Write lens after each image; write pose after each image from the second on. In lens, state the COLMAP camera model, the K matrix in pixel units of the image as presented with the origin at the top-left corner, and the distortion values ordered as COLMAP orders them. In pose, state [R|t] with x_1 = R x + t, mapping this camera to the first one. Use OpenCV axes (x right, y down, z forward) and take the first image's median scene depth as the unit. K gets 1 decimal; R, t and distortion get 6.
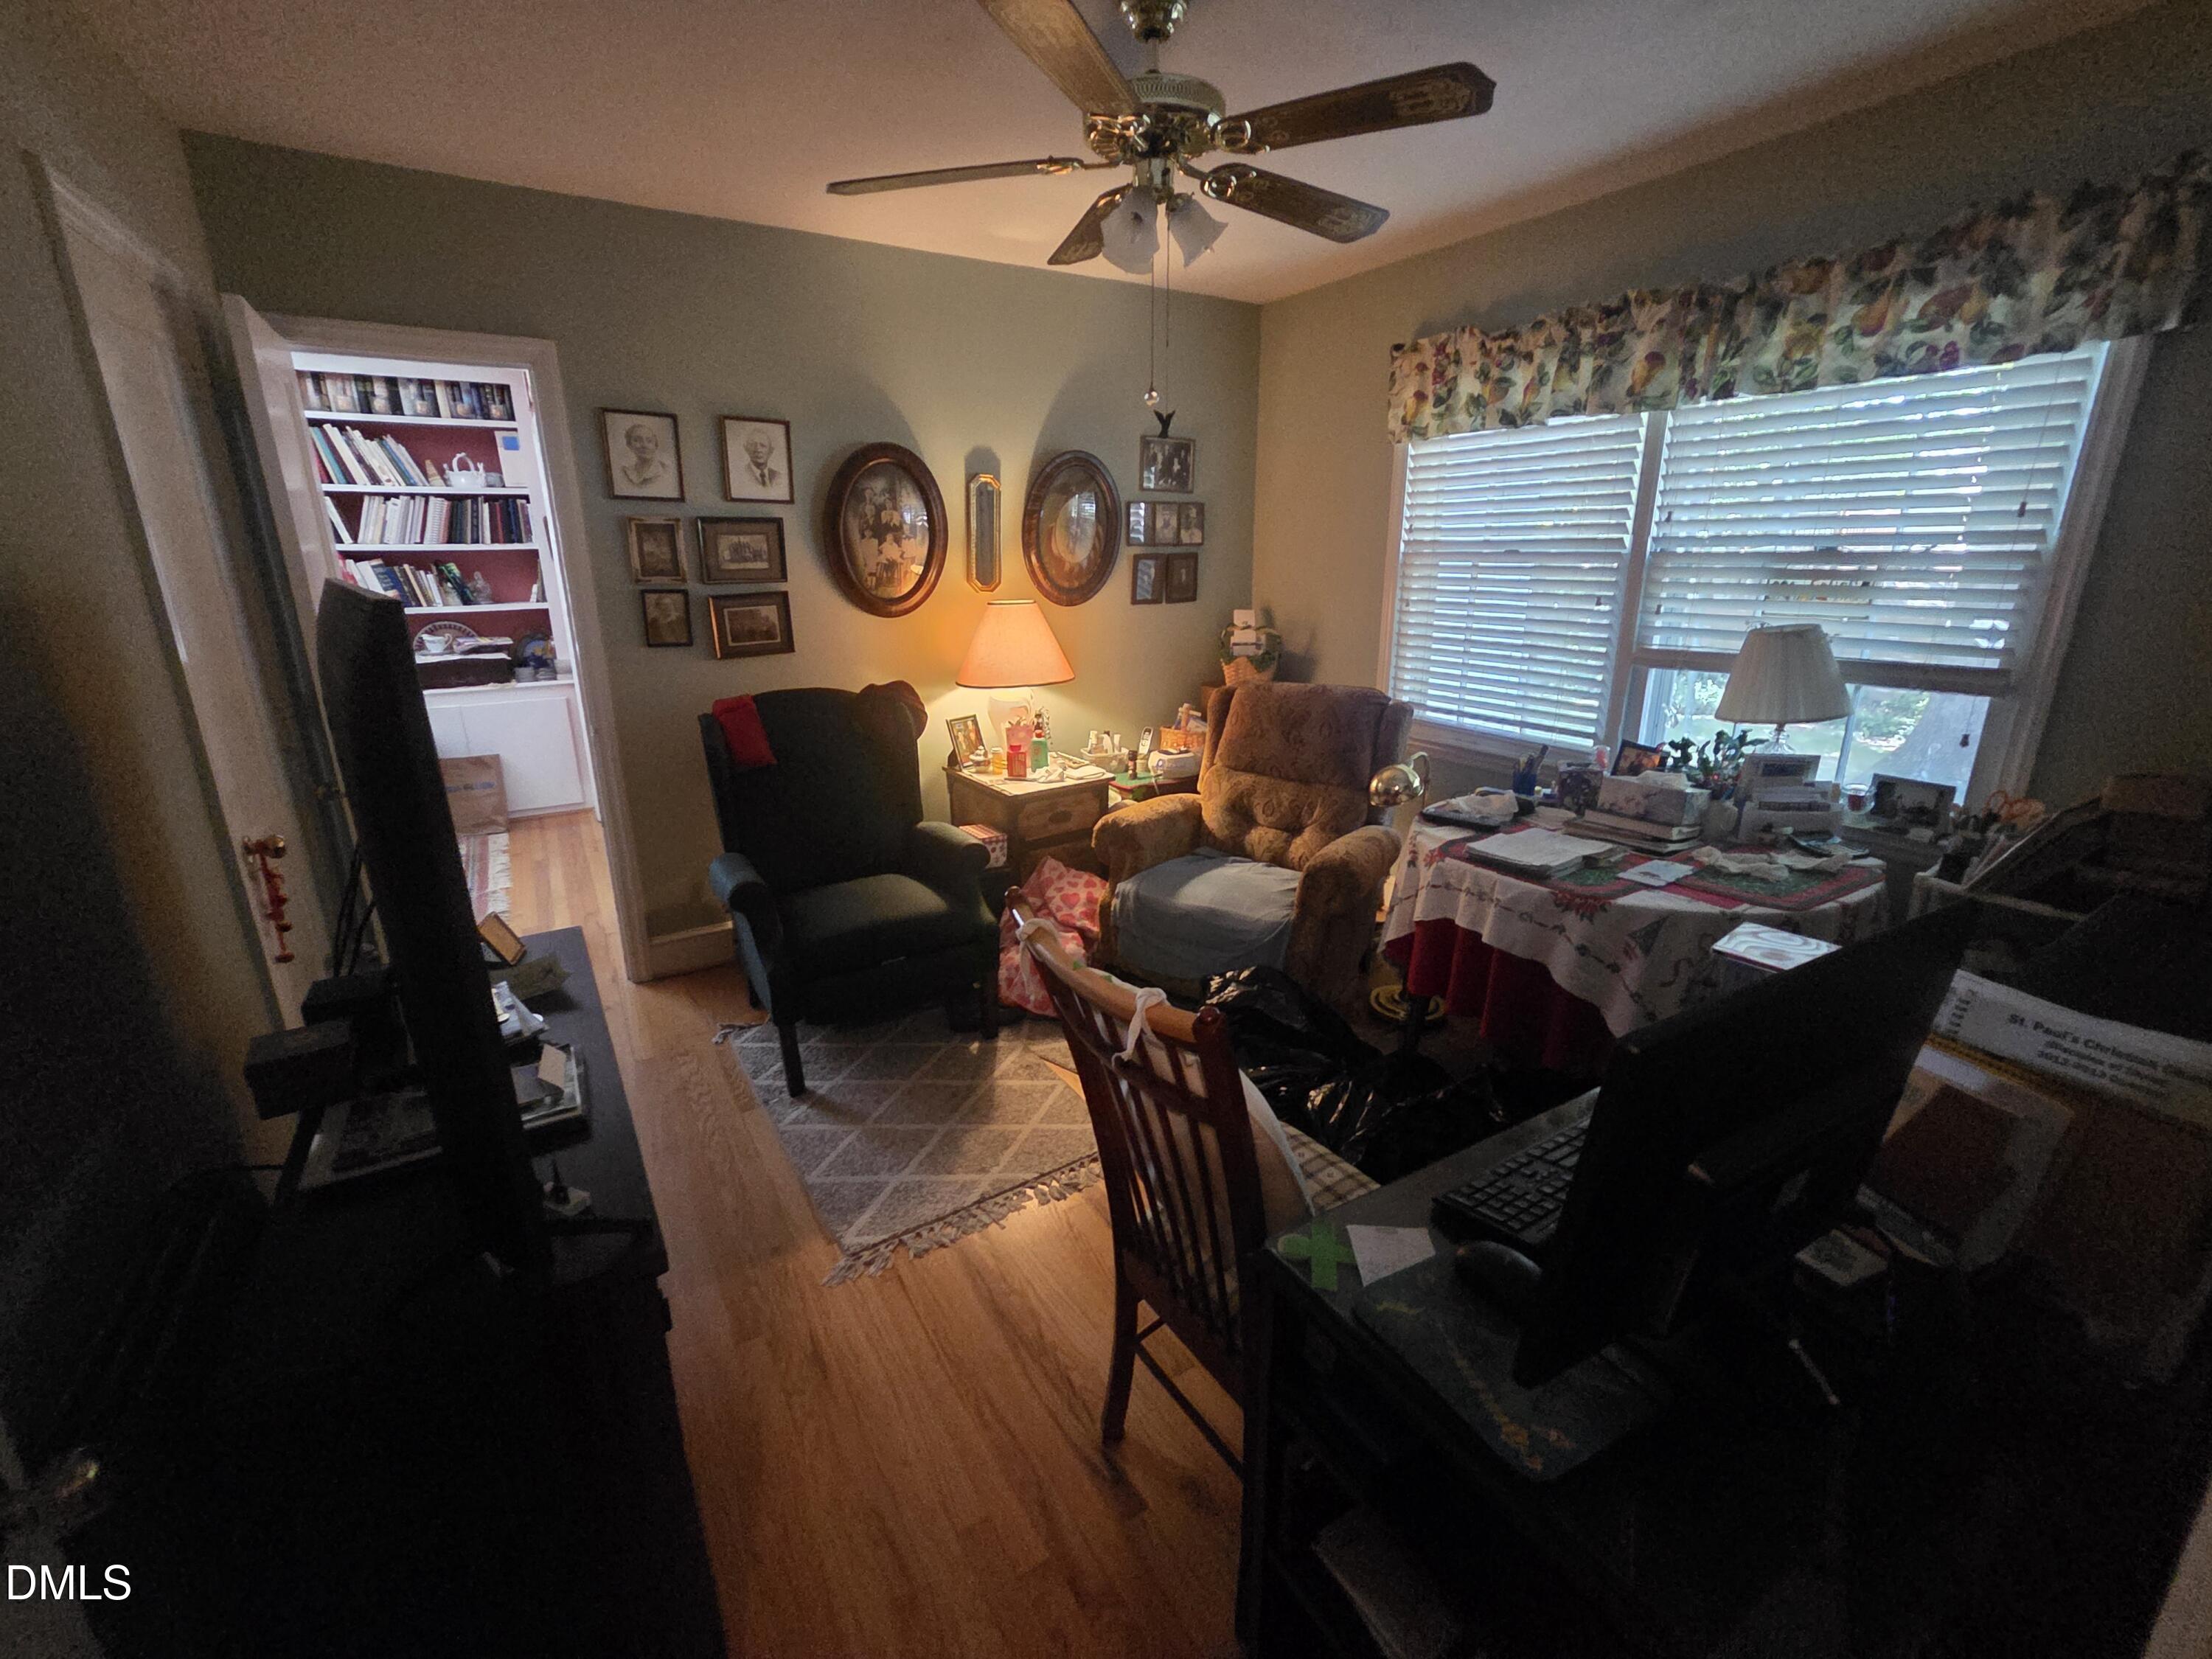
lens RADIAL K [[936.6, 0, 1106.0], [0, 936.6, 829.5], [0, 0, 1]] dist [-0.000589, -0.000009]
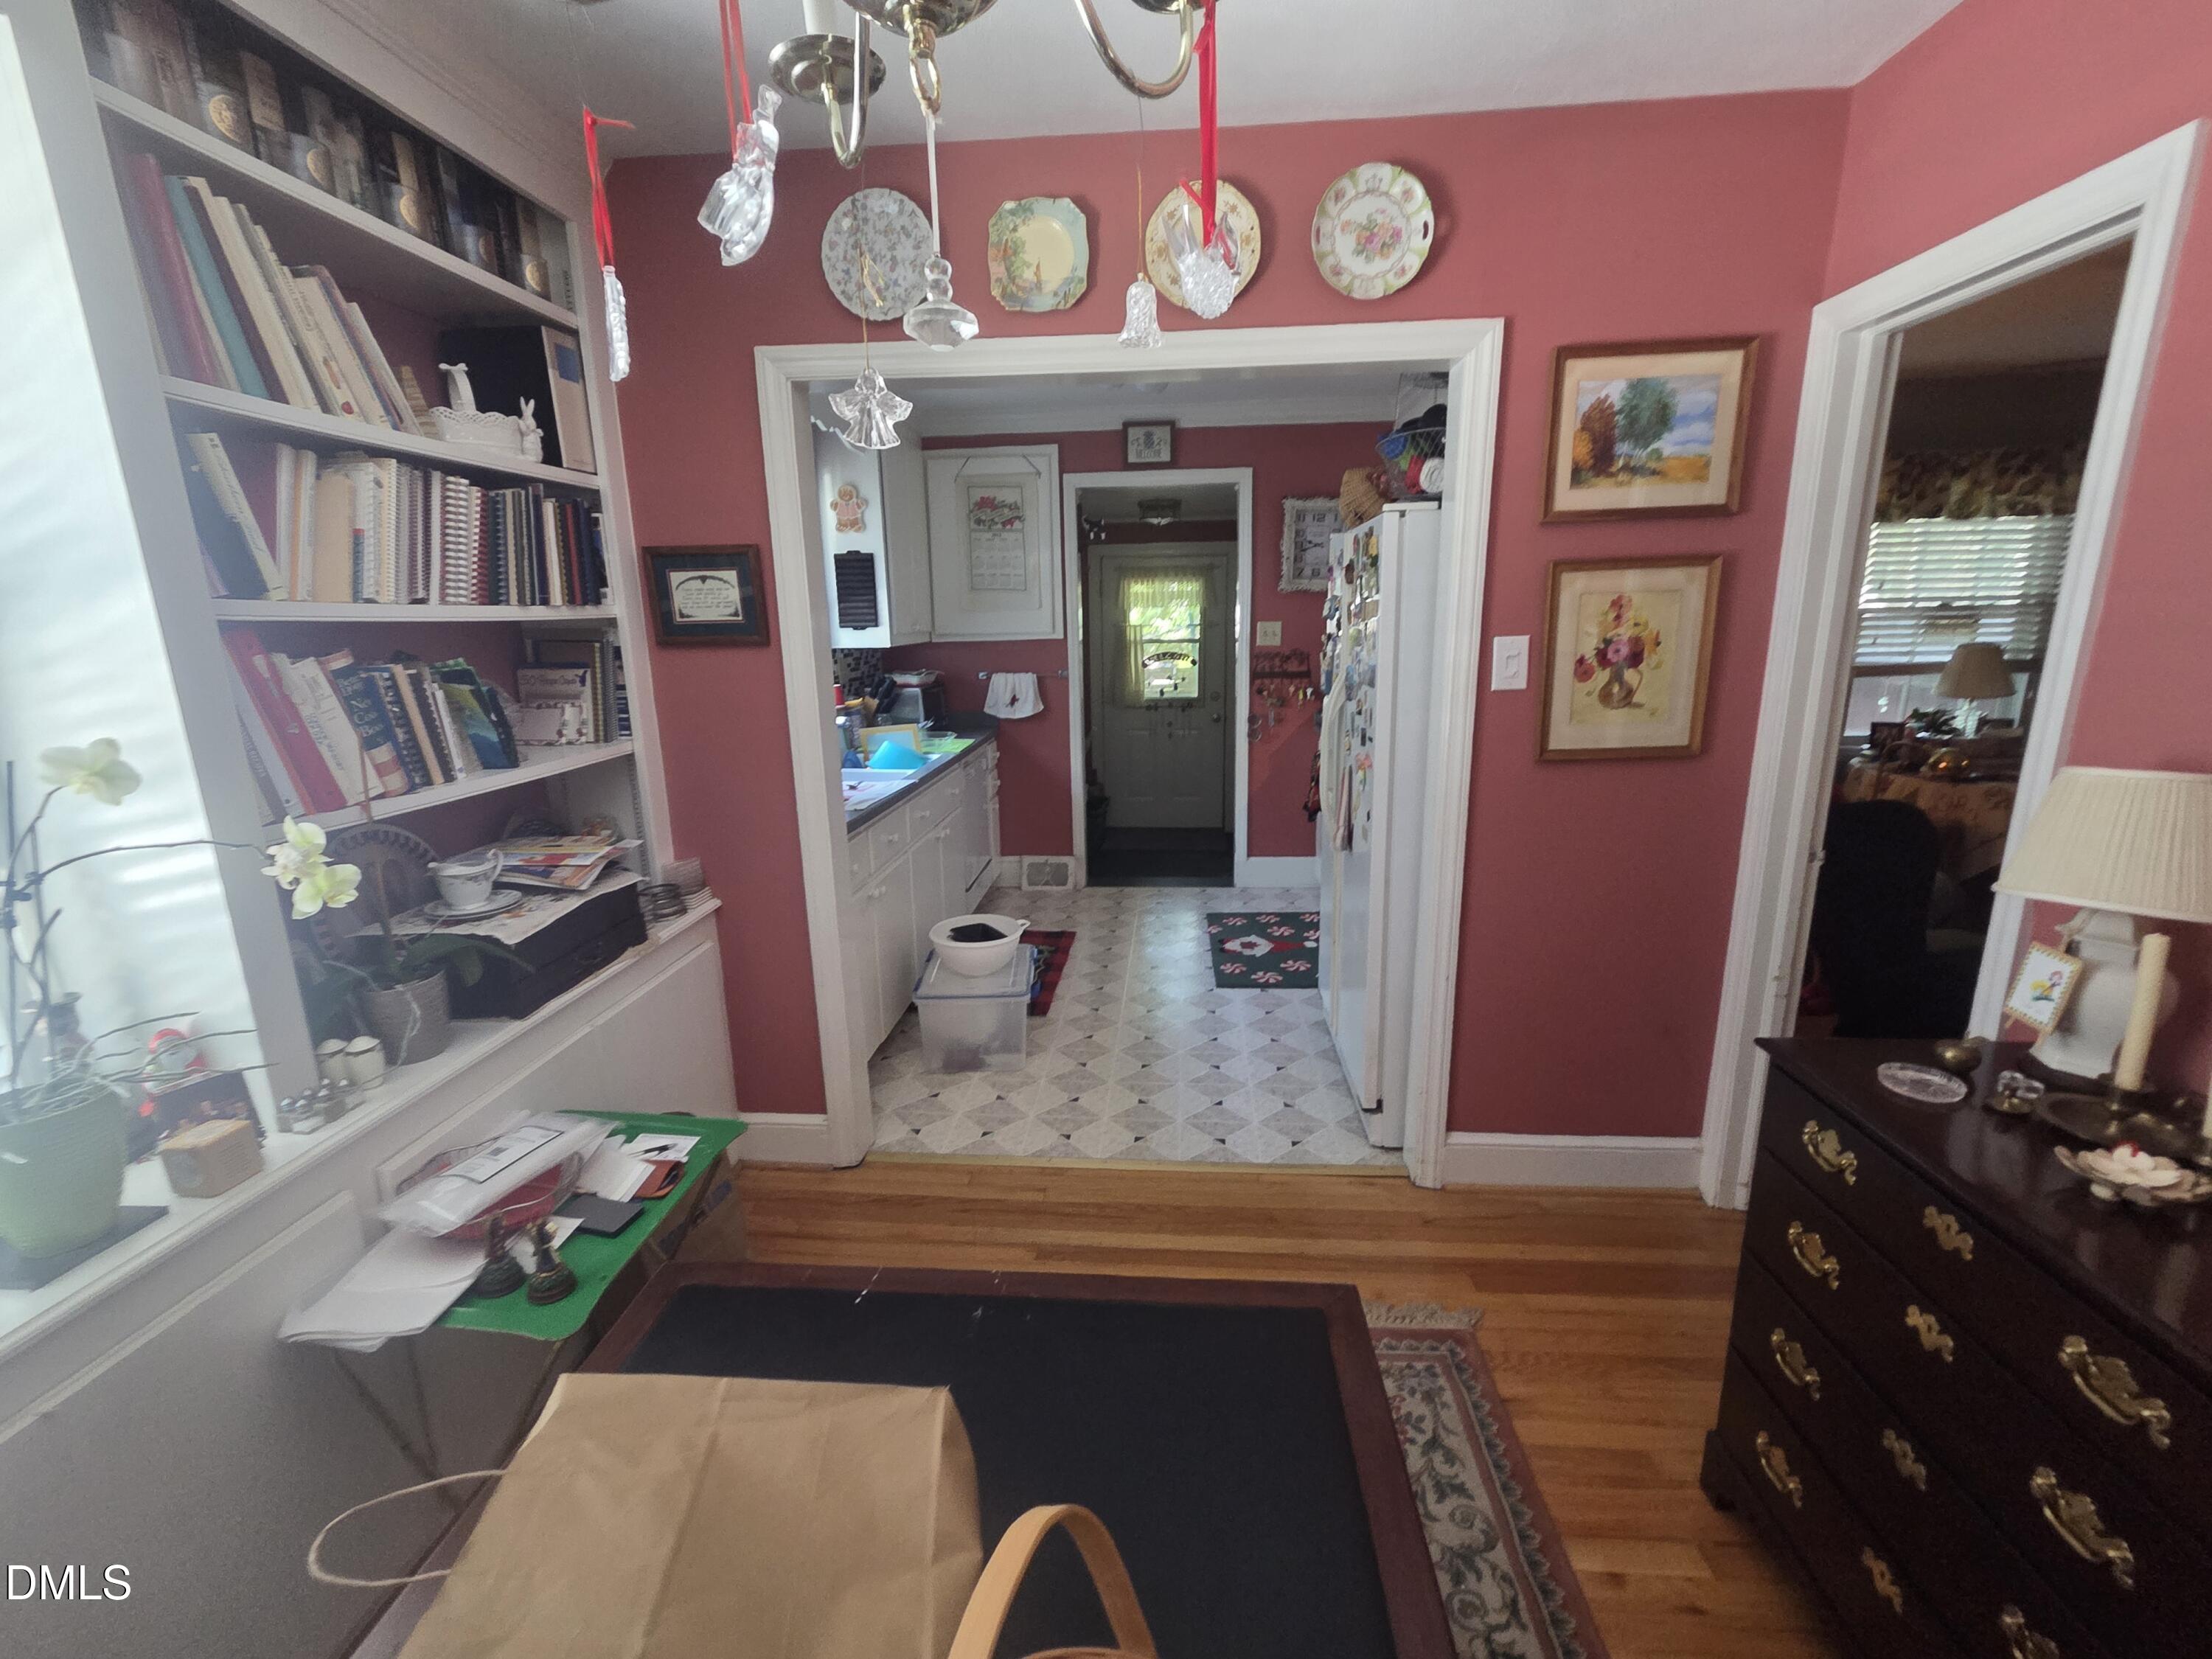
lens RADIAL K [[924.0, 0, 1106.0], [0, 924.0, 829.5], [0, 0, 1]] dist [0.007490, -0.000143]
pose [[0.583303, -0.185268, 0.790843, -1.746856], [0.247402, 0.967901, 0.044270, -0.359609], [-0.773660, 0.169834, 0.610415, 1.239988]]
